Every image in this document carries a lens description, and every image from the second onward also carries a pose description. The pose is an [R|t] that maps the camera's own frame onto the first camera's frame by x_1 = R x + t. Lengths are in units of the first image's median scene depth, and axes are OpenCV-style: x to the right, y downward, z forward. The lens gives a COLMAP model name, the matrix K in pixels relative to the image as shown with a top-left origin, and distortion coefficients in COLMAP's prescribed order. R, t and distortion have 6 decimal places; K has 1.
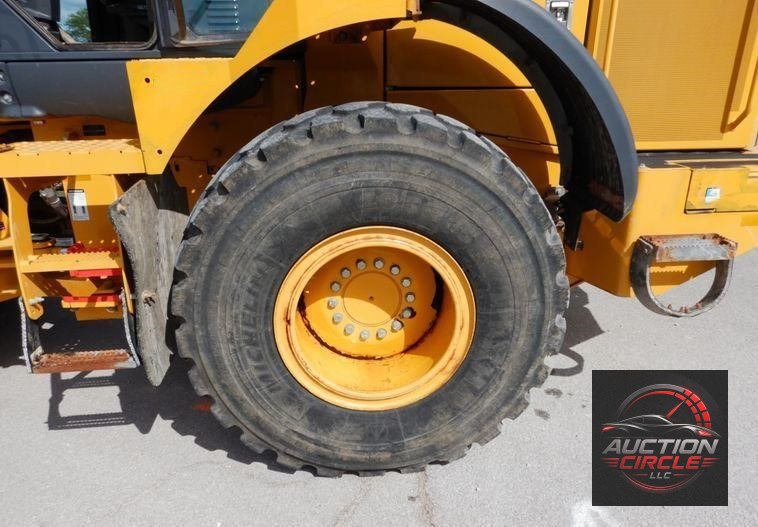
lens RADIAL K [[558.3, 0, 378.9], [0, 558.3, 264.6], [0, 0, 1]] dist [0.005809, 0.001942]
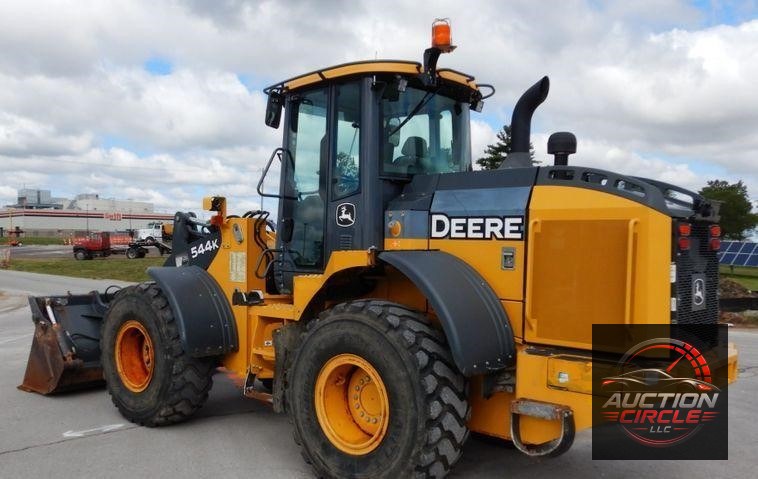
lens RADIAL K [[671.5, 0, 374.6], [0, 671.5, 241.3], [0, 0, 1]] dist [-0.012951, -0.003362]
pose [[0.709858, 0.022051, -0.703999, 1.739016], [-0.258244, 0.938053, -0.231012, 0.090652], [0.655295, 0.345789, 0.671579, -0.771676]]
